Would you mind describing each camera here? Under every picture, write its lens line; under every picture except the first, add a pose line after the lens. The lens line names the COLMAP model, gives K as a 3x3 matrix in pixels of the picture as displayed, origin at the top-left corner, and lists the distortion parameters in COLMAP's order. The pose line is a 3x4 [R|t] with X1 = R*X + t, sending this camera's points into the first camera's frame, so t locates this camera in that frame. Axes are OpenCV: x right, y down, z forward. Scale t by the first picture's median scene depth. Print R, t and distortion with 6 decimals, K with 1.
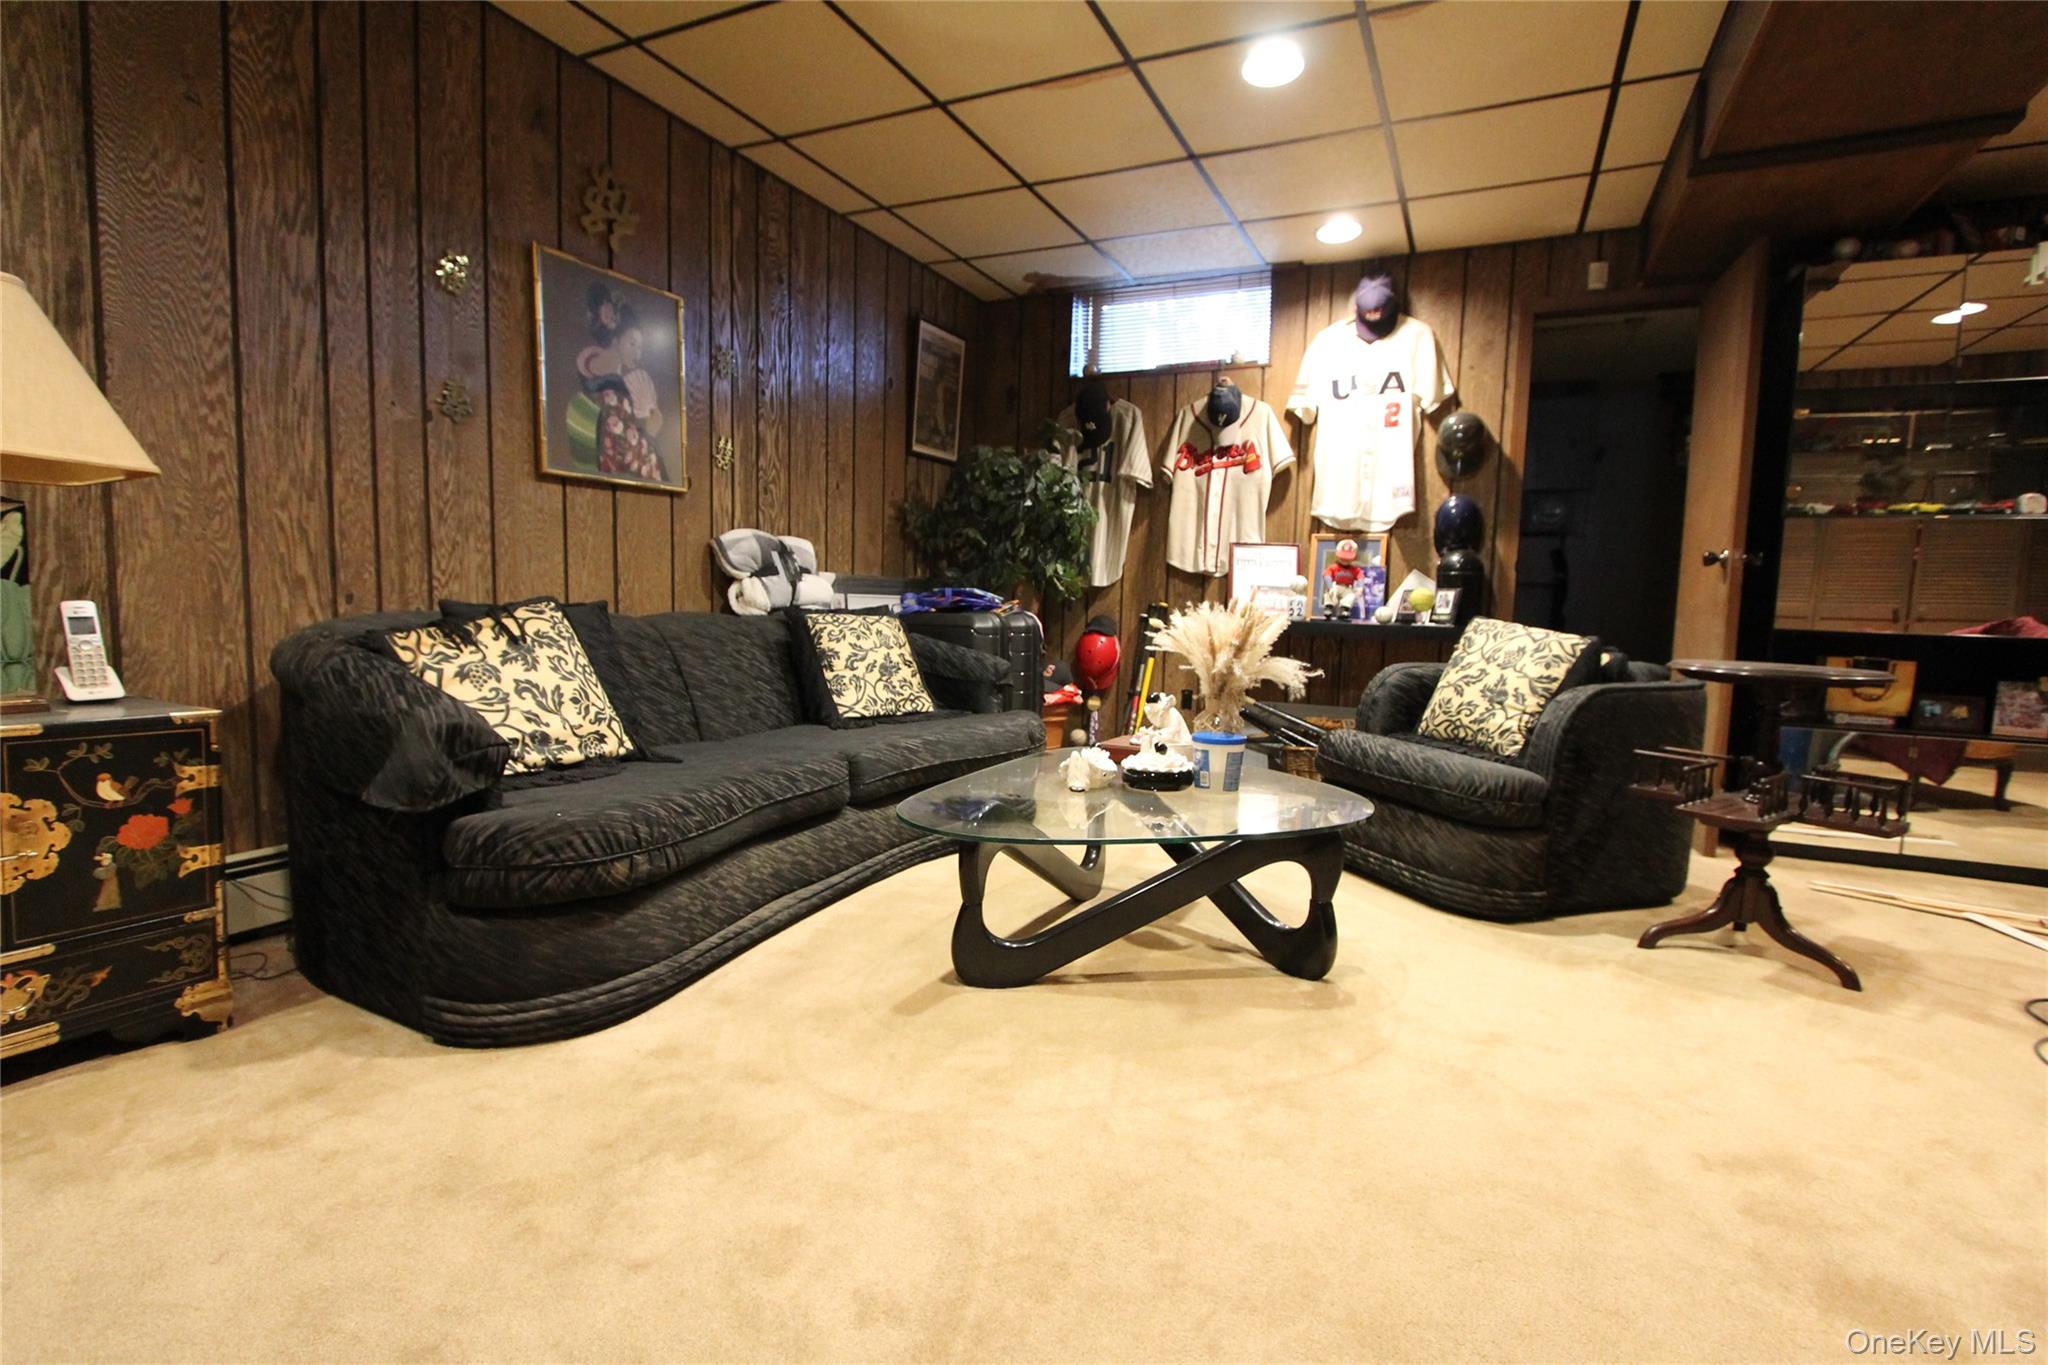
lens RADIAL K [[935.0, 0, 1024.0], [0, 935.0, 685.8], [0, 0, 1]] dist [-0.022240, -0.000461]
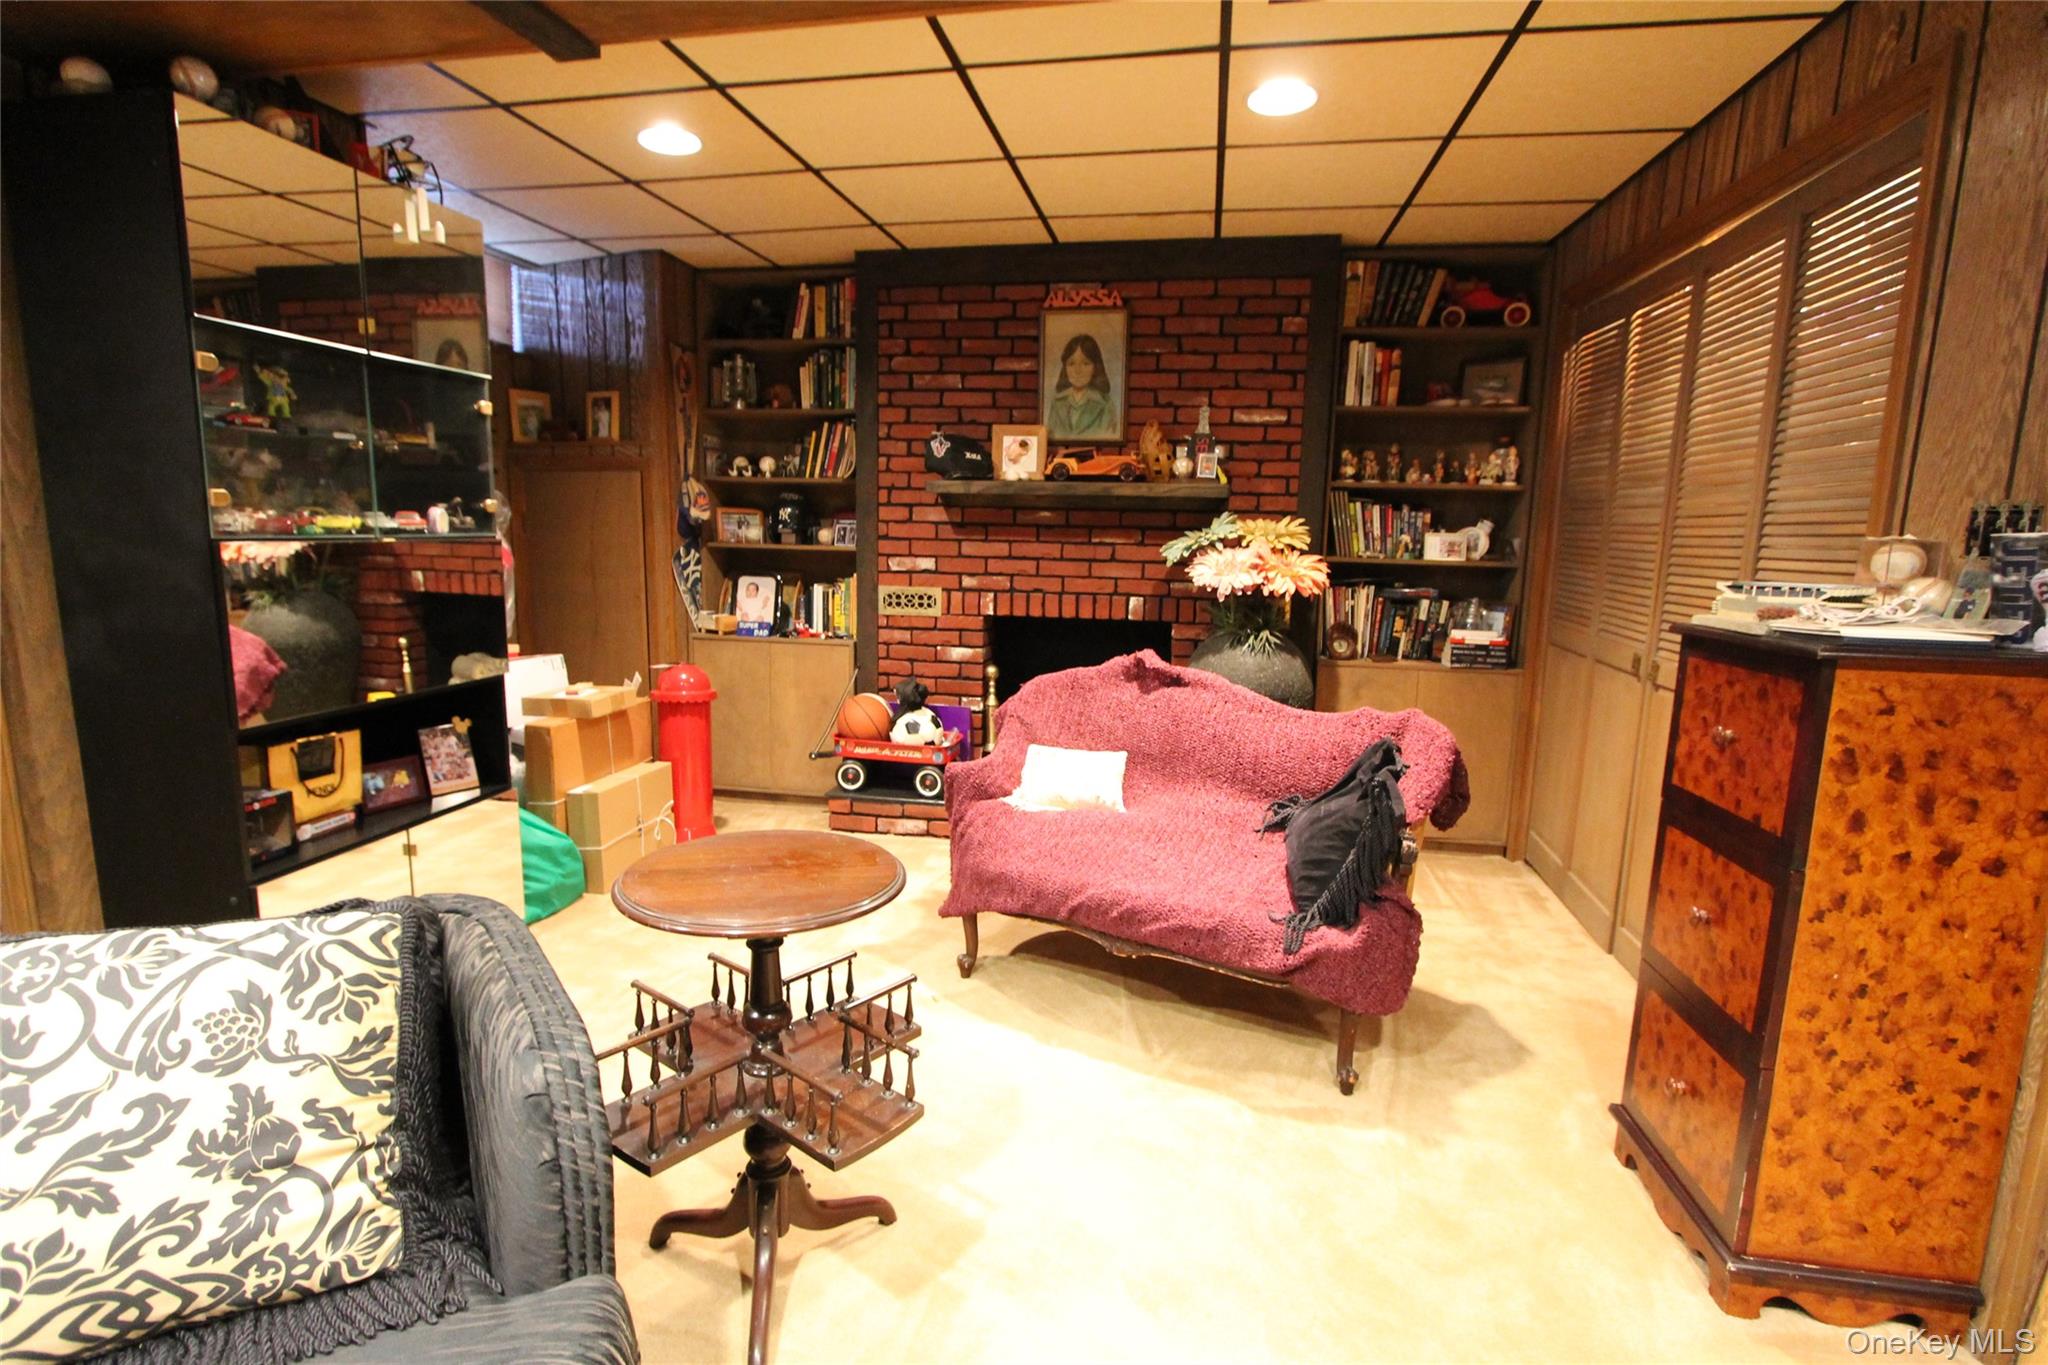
lens RADIAL K [[992.2, 0, 1022.6], [0, 992.2, 686.7], [0, 0, 1]] dist [-0.013748, -0.000189]
pose [[-0.263529, -0.187431, 0.946268, 0.104513], [0.058416, 0.976041, 0.209596, -0.227788], [-0.962881, 0.110512, -0.246266, 0.791444]]
